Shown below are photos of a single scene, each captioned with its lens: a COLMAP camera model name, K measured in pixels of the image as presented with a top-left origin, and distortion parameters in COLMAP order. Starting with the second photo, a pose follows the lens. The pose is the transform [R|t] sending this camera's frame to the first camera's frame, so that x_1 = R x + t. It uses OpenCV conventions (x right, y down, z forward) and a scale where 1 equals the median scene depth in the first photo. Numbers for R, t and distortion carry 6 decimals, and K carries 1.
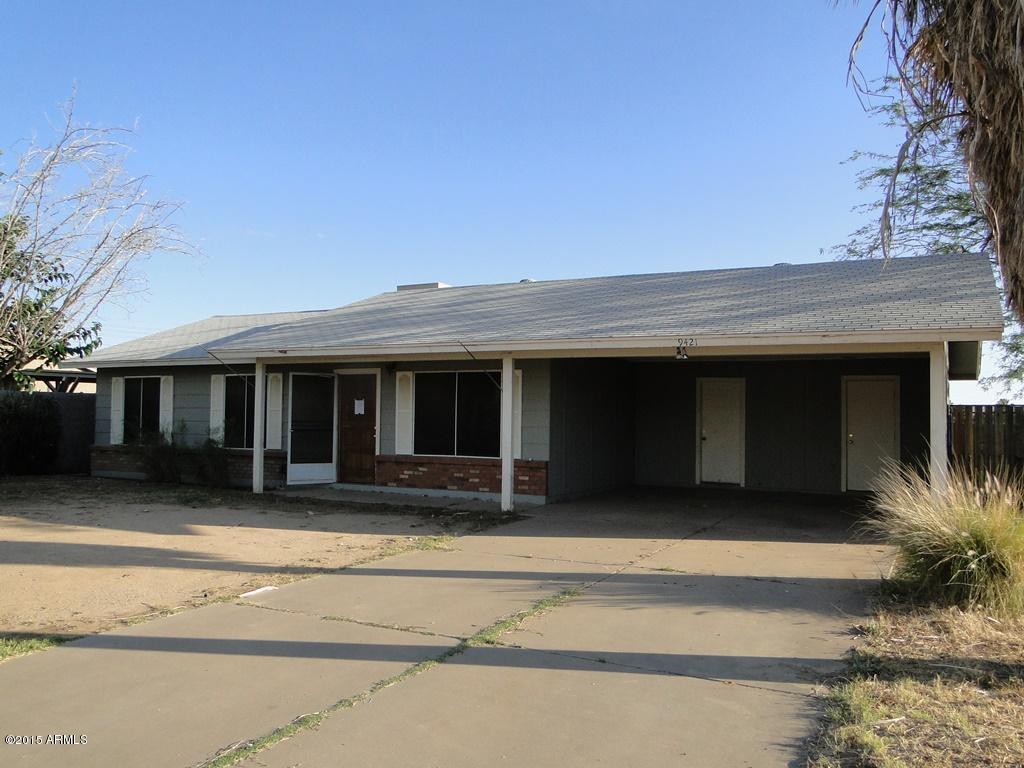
lens RADIAL K [[858.3, 0, 512.0], [0, 858.3, 384.0], [0, 0, 1]] dist [0.048849, -0.000162]
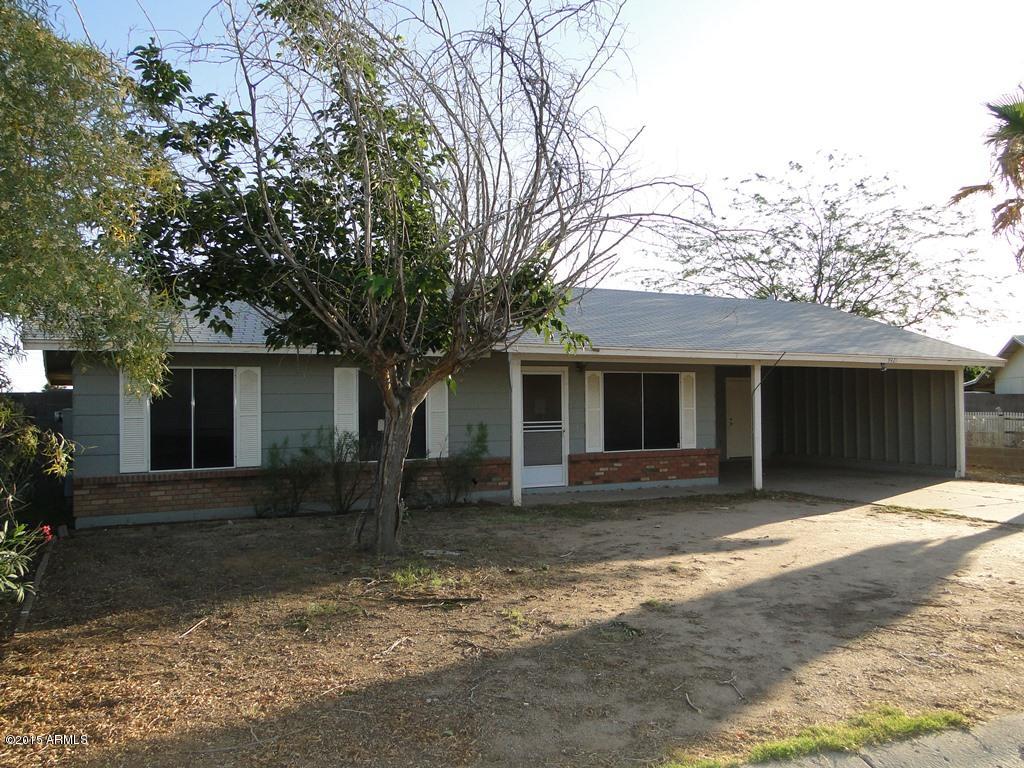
lens RADIAL K [[858.3, 0, 512.0], [0, 858.3, 384.0], [0, 0, 1]] dist [0.048849, -0.000162]
pose [[0.557861, 0.004865, 0.829920, -1.039797], [-0.011615, 0.999931, 0.001946, 0.000129], [-0.829853, -0.010725, 0.557879, 0.520534]]
